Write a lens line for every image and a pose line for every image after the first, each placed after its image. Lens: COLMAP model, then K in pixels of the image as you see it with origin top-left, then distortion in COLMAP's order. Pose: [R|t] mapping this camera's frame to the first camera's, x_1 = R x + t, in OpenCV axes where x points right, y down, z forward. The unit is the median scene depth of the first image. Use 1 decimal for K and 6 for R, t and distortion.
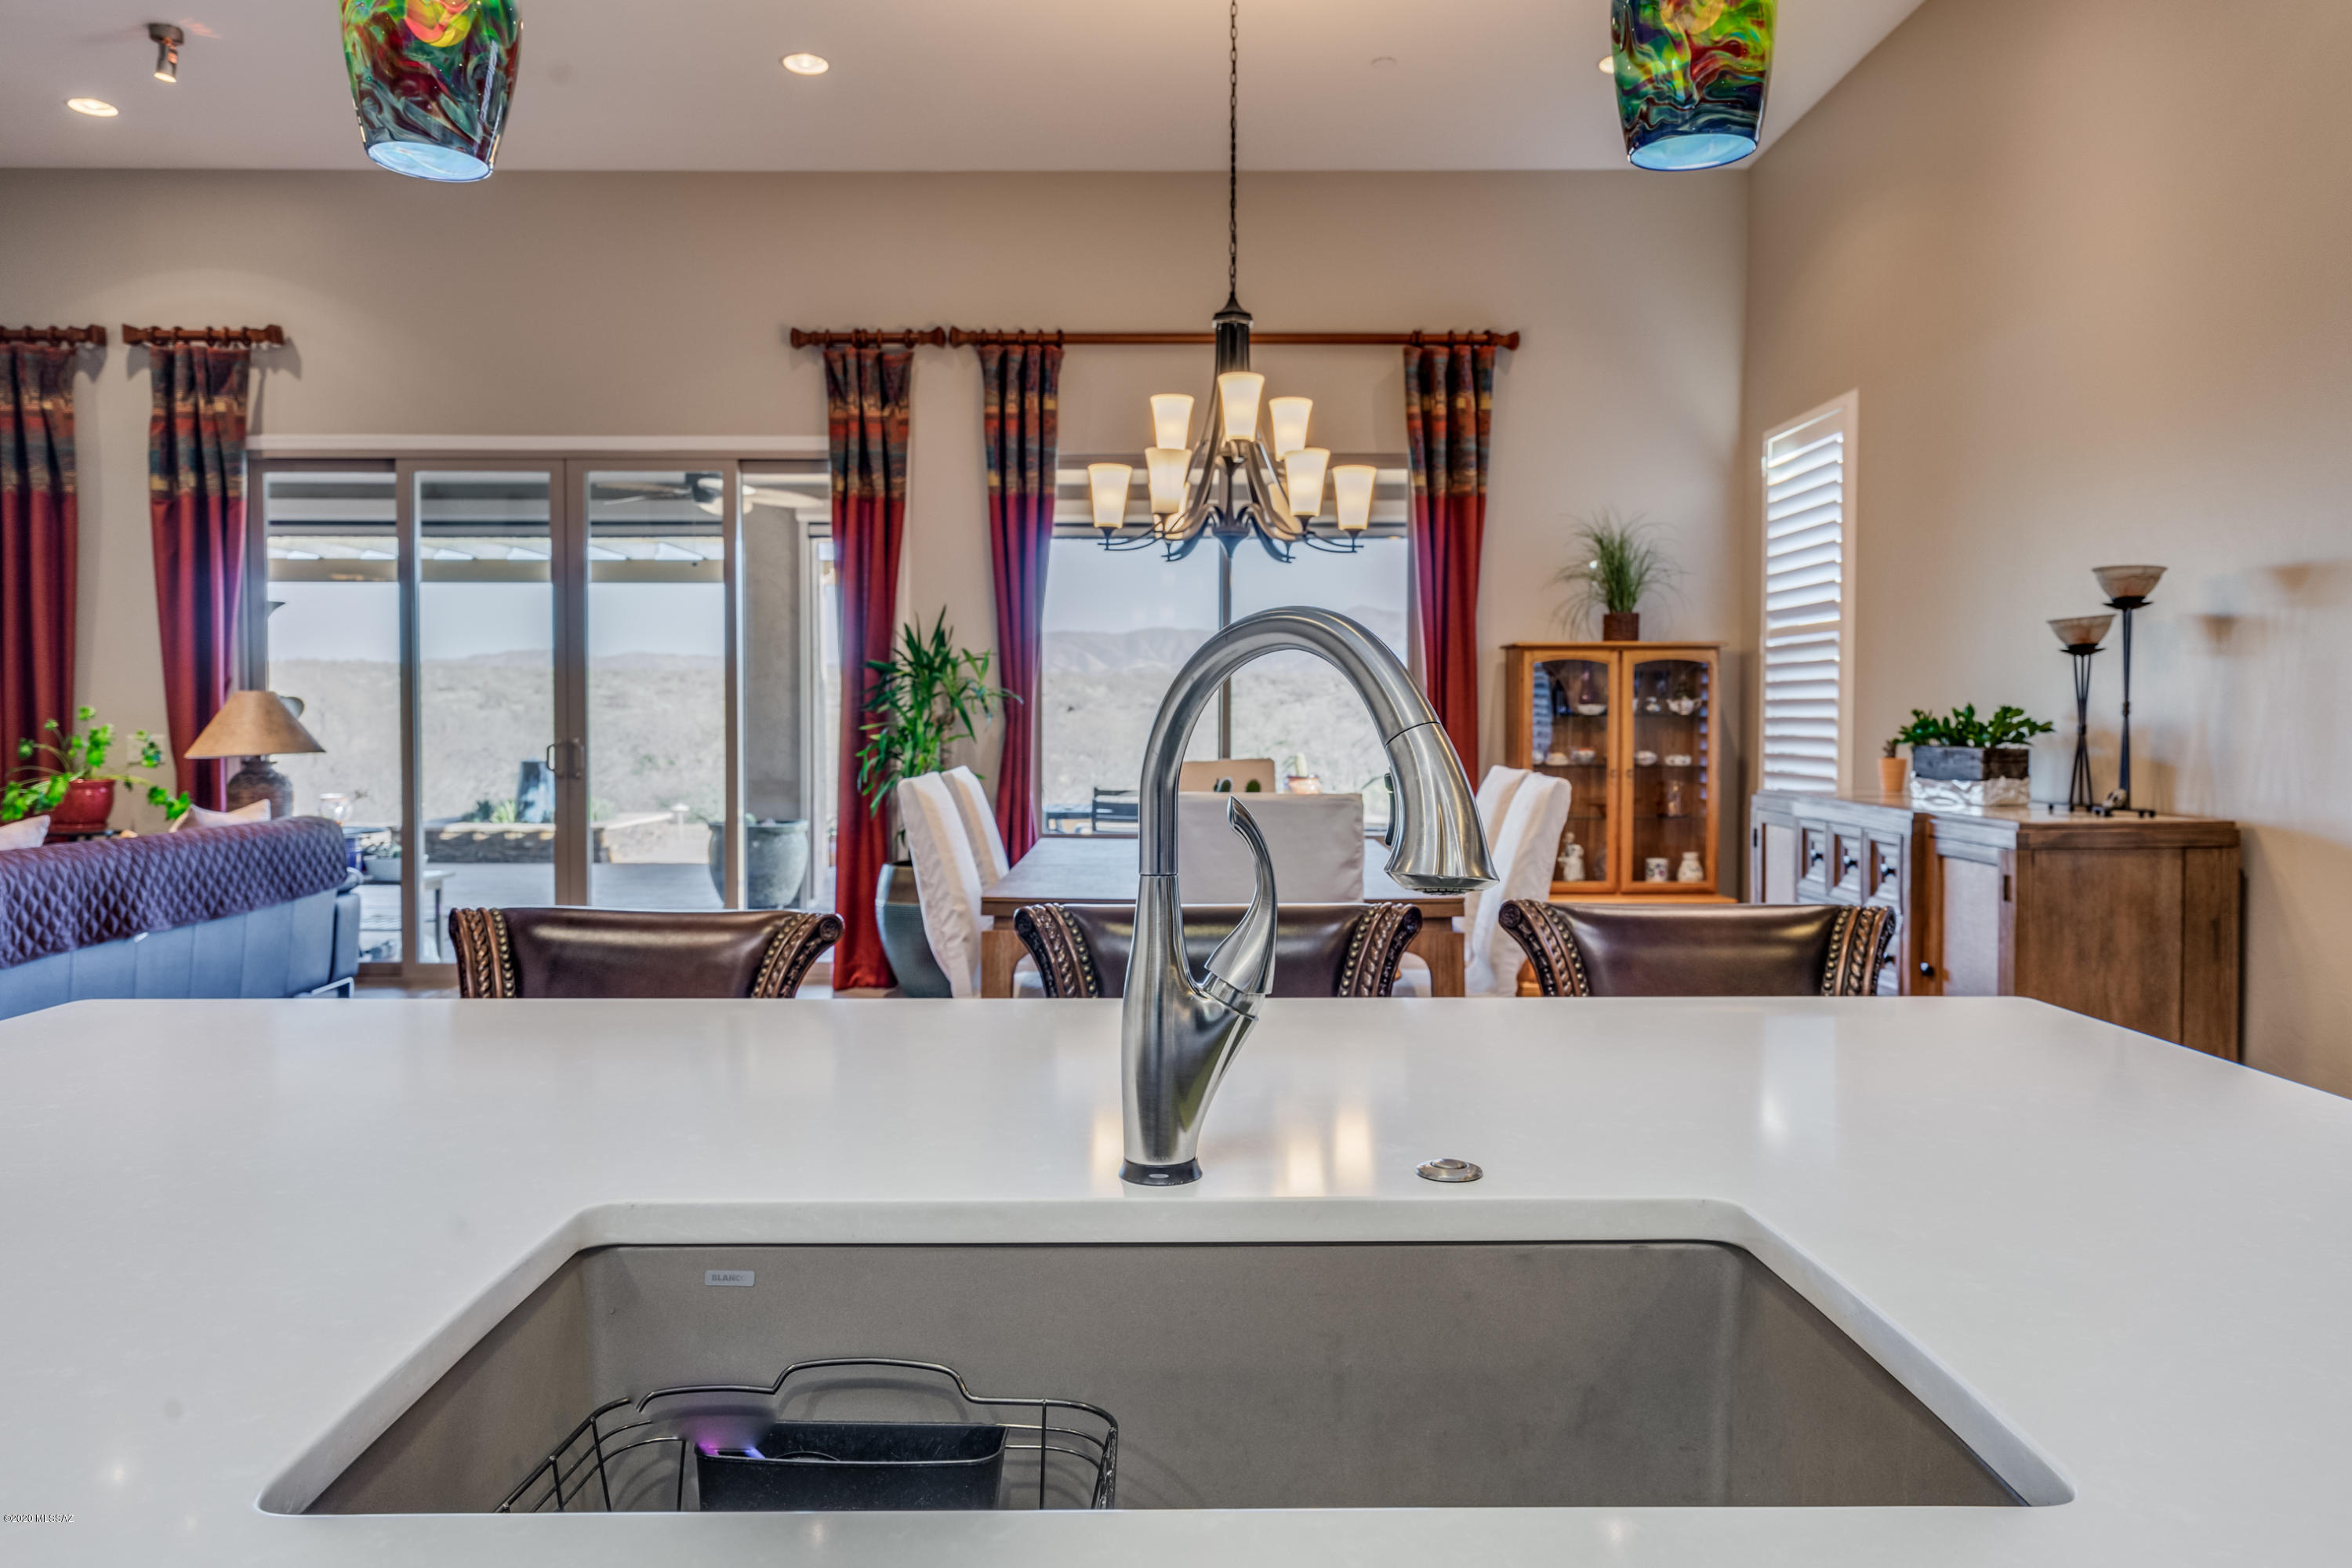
lens RADIAL K [[1609.7, 0, 1179.3], [0, 1609.7, 756.6], [0, 0, 1]] dist [-0.002714, -0.000312]
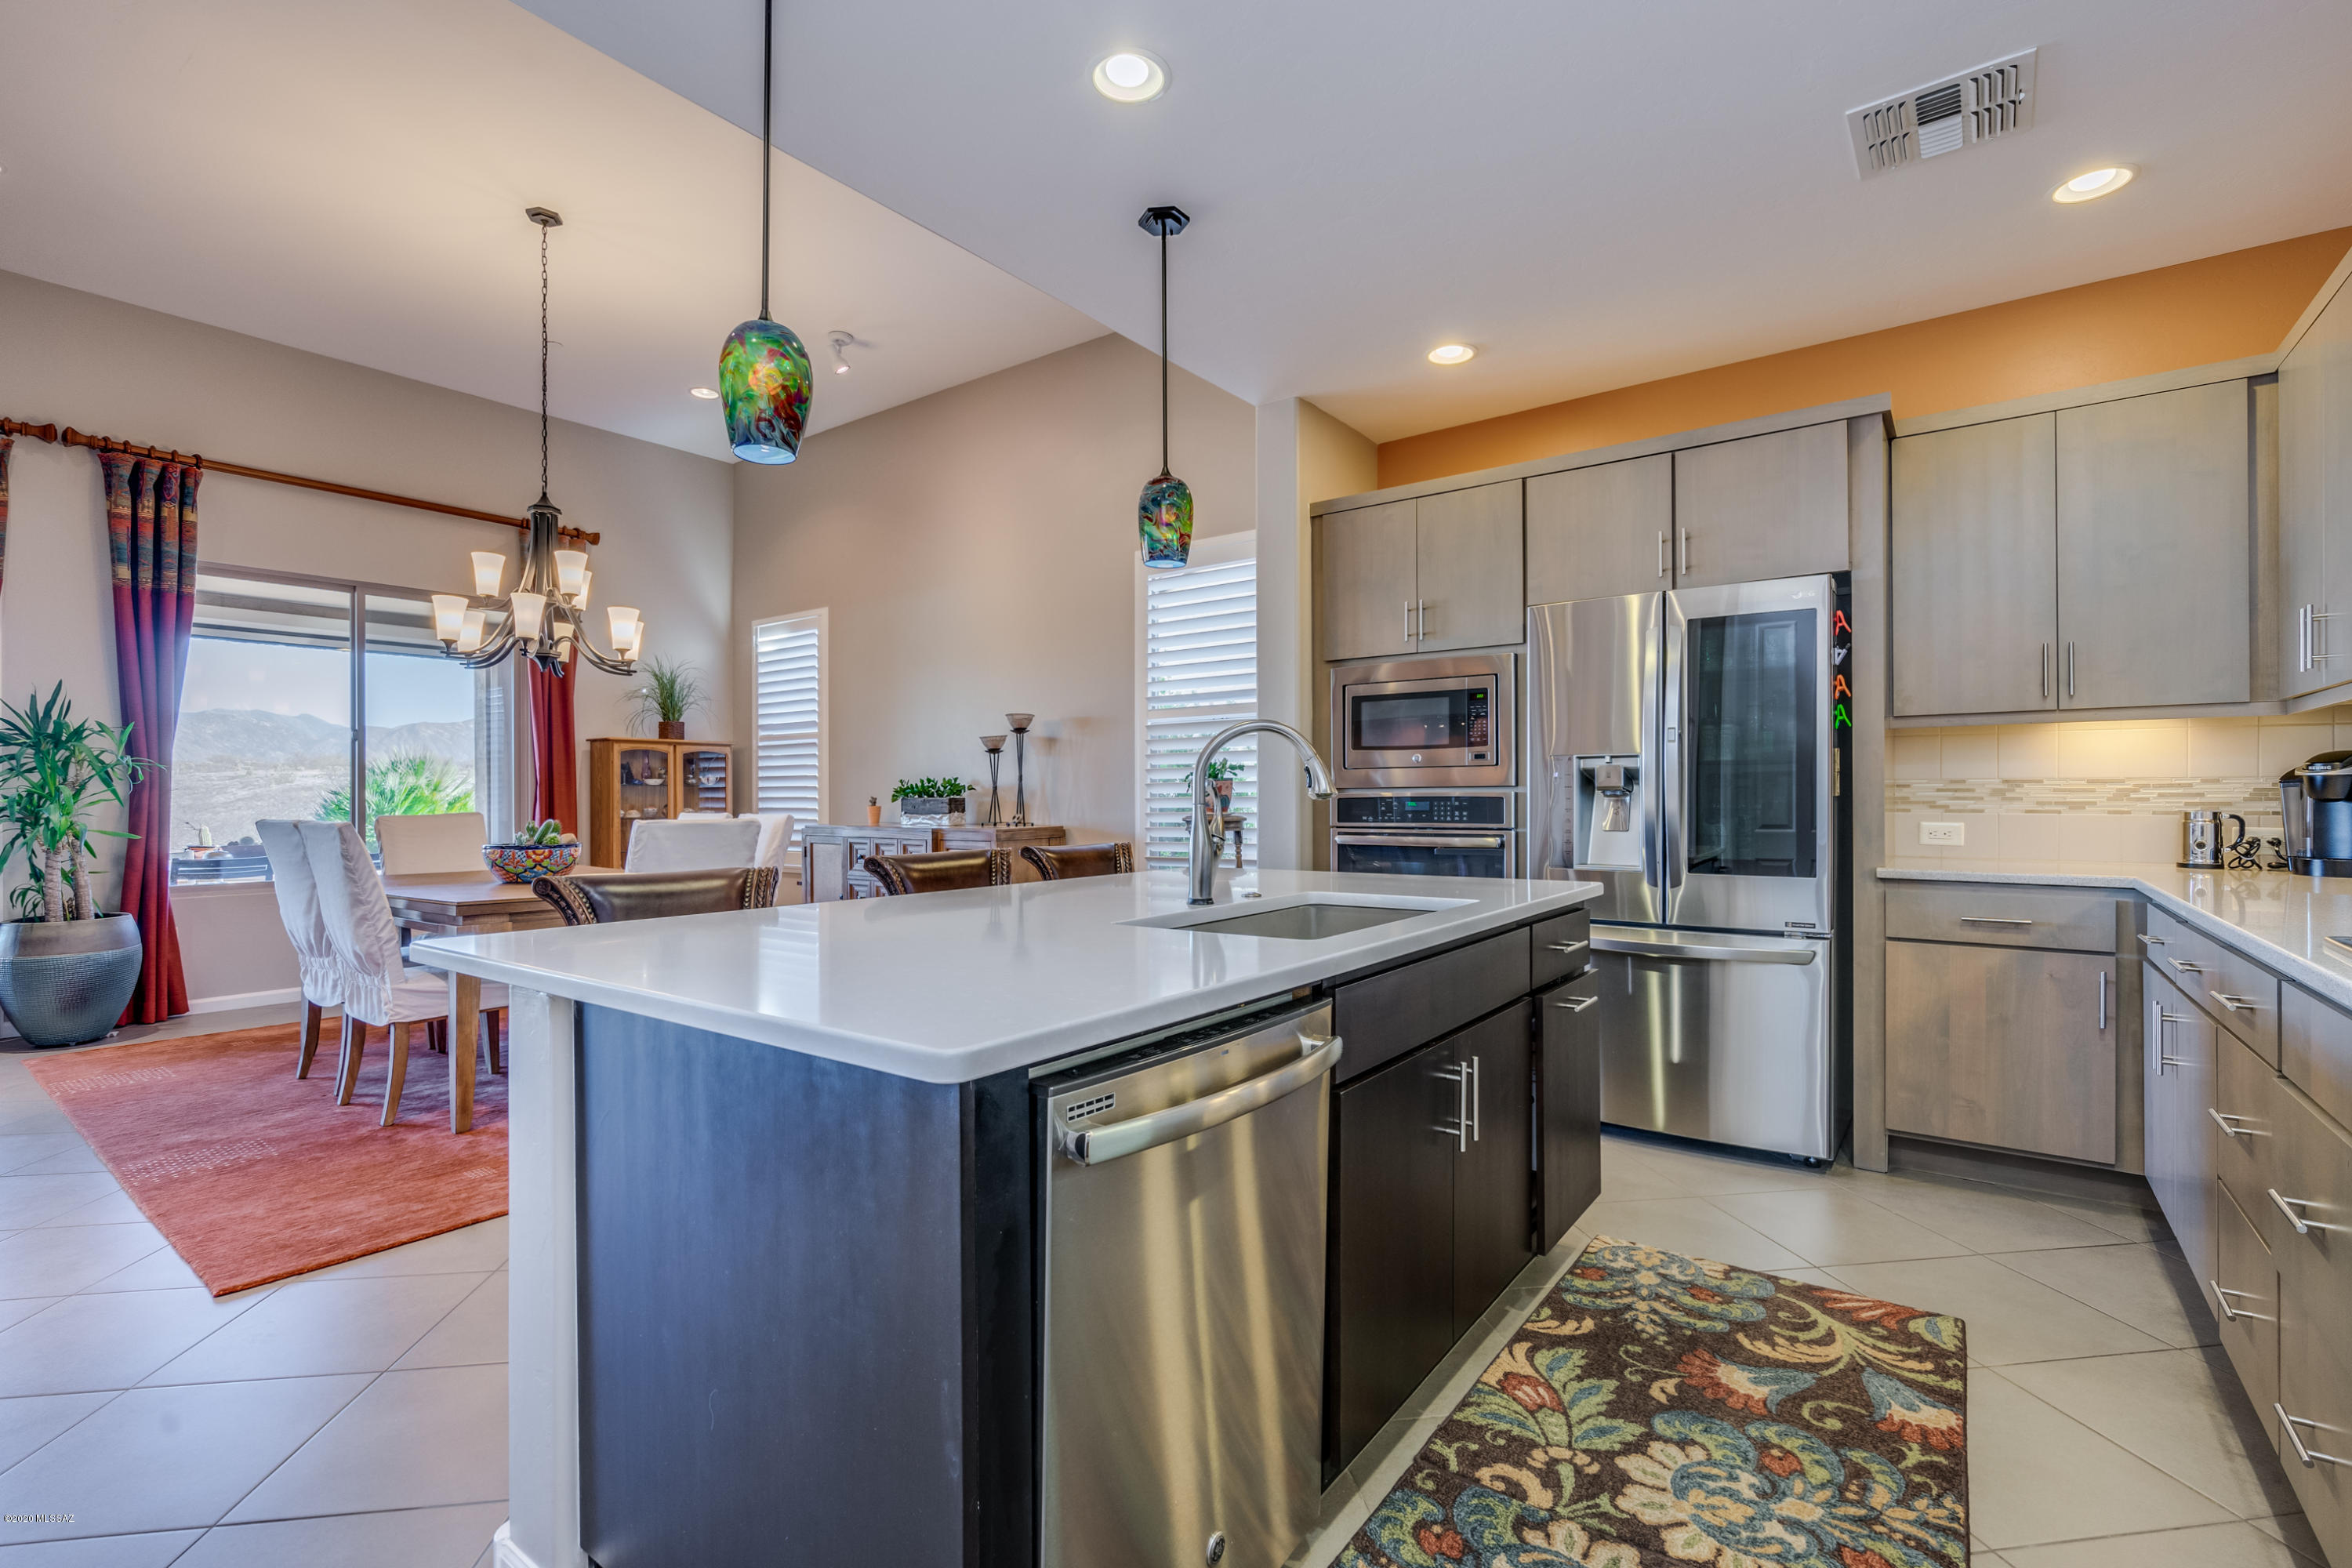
lens RADIAL K [[1052.8, 0, 1182.5], [0, 1052.8, 796.8], [0, 0, 1]] dist [0.001131, 0.000320]
pose [[0.599444, -0.002597, 0.800413, -0.262536], [0.025272, 0.999558, -0.015683, 0.014719], [-0.800018, 0.029629, 0.599244, -0.028970]]
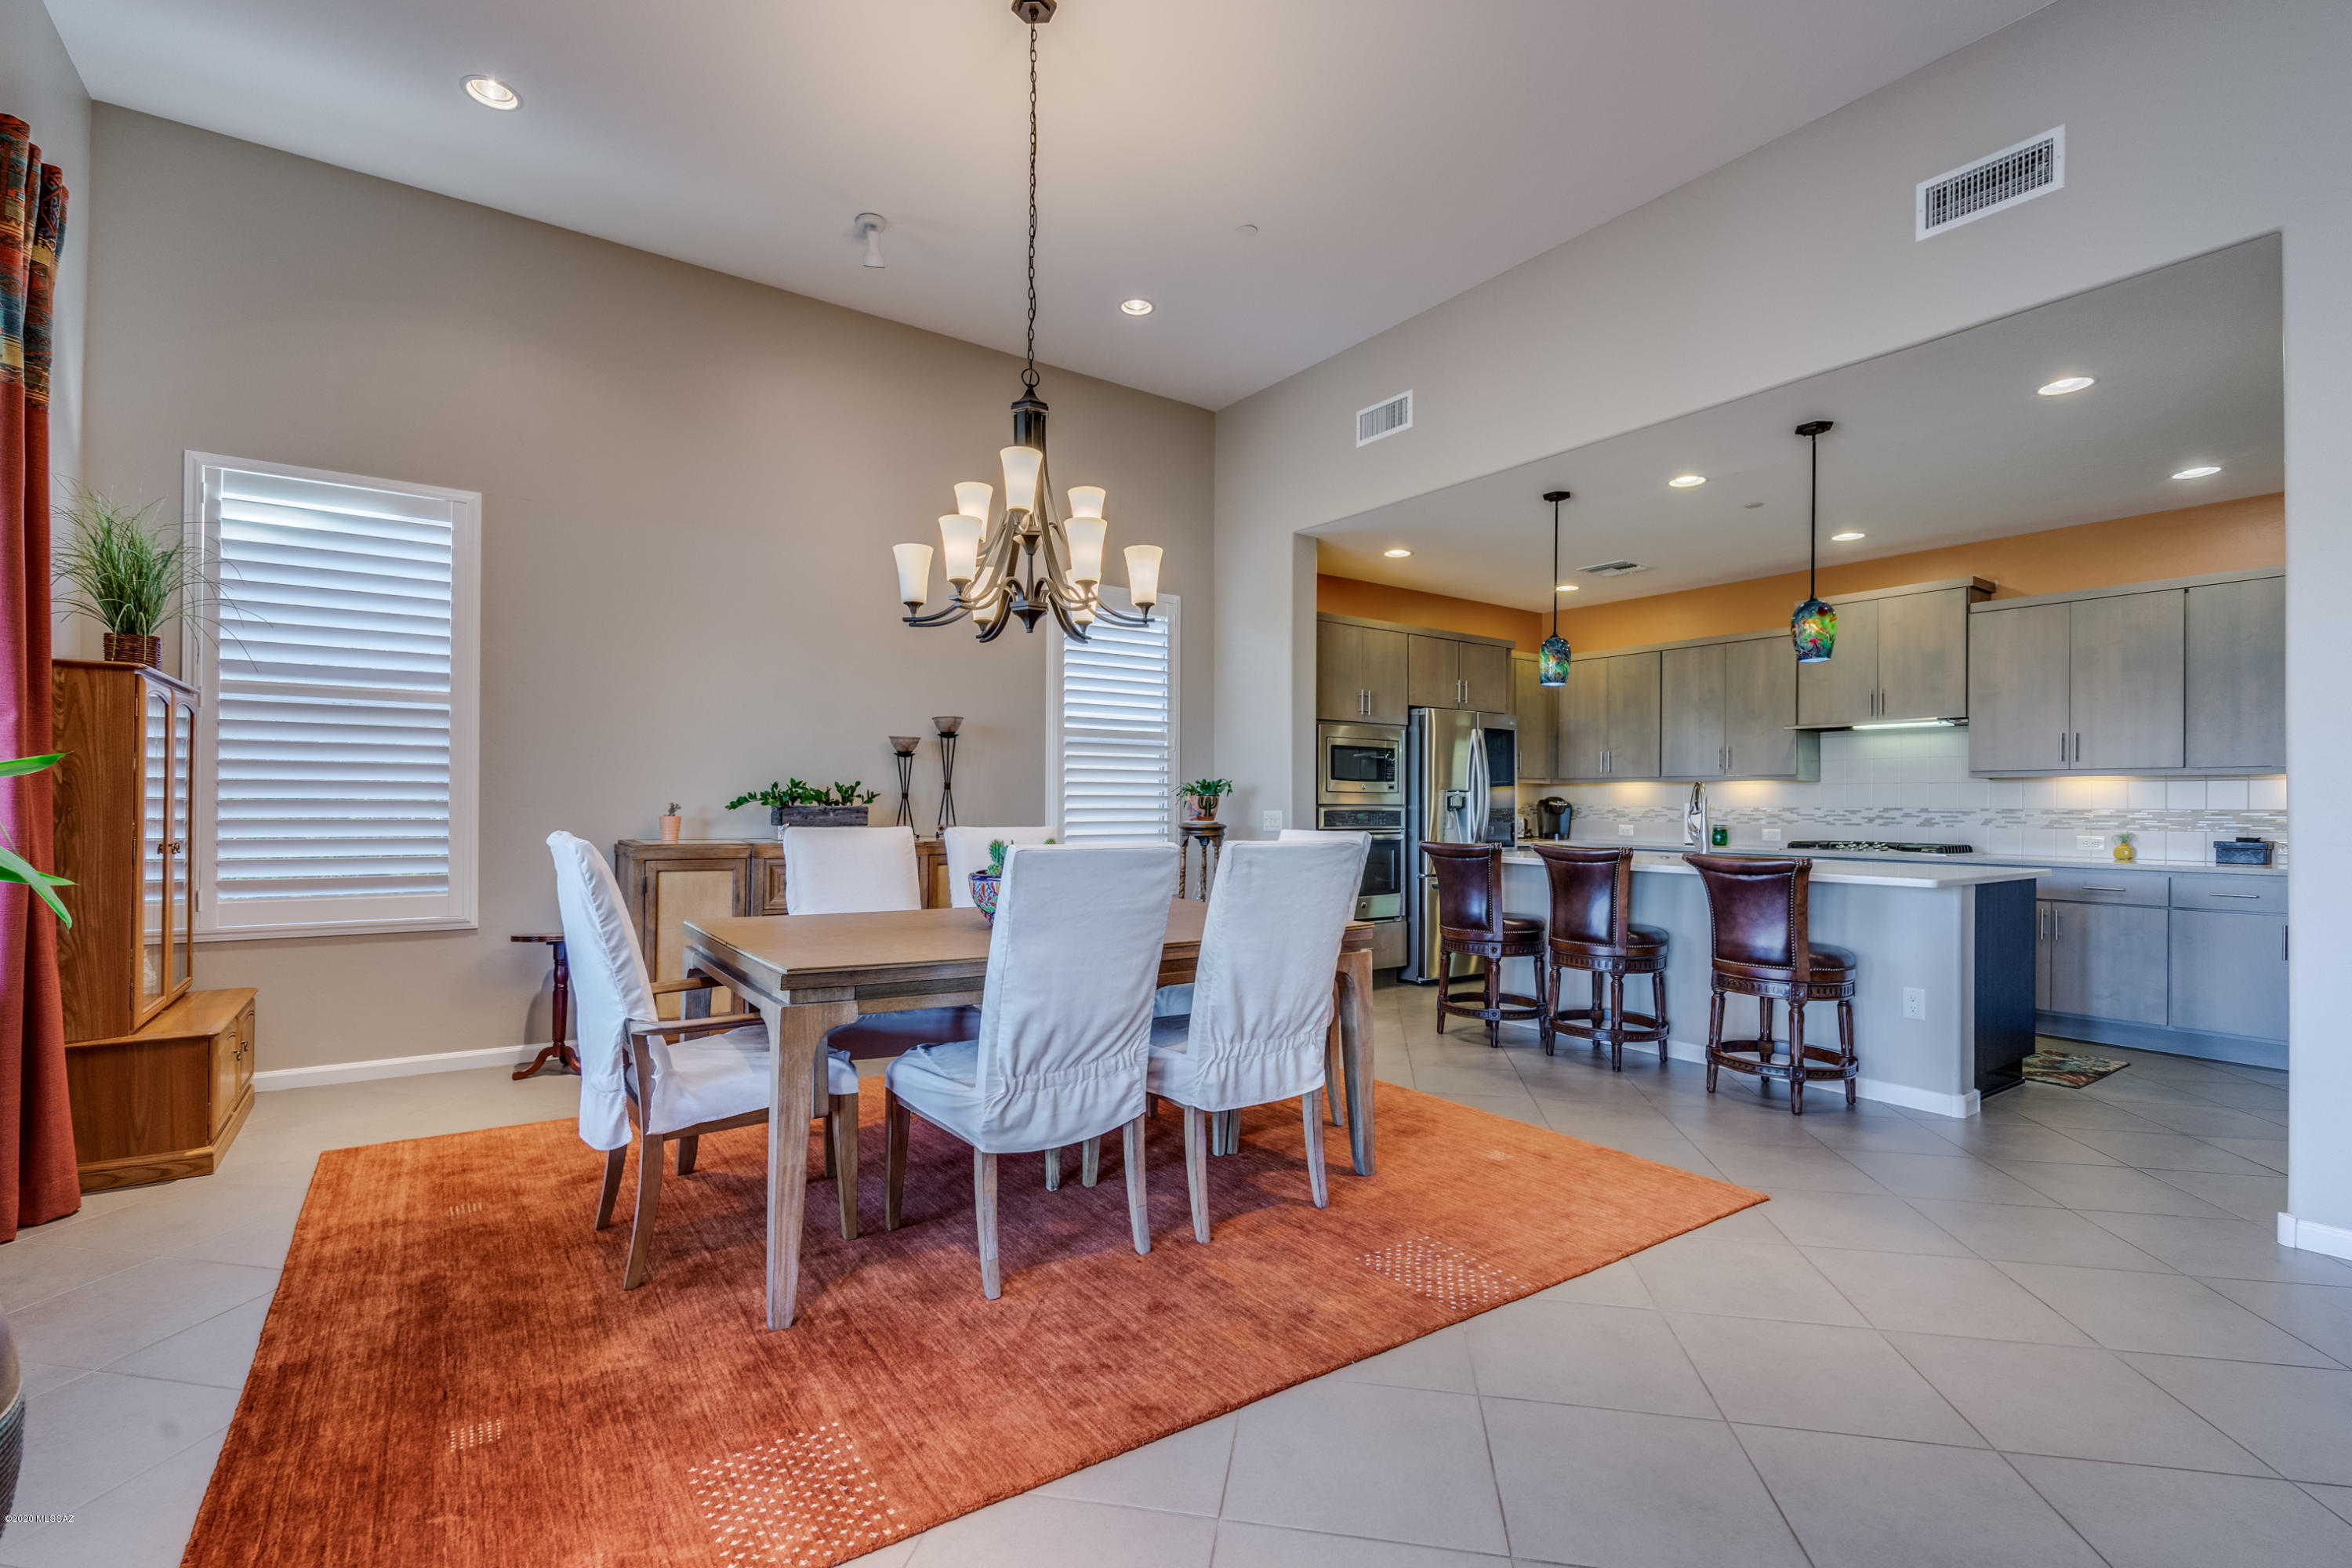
lens RADIAL K [[1052.8, 0, 1182.5], [0, 1052.8, 796.8], [0, 0, 1]] dist [0.001131, 0.000320]
pose [[-0.568162, 0.000850, 0.822917, -0.412493], [0.013107, 0.999882, 0.008017, -0.013710], [-0.822813, 0.015341, -0.568106, 0.906784]]
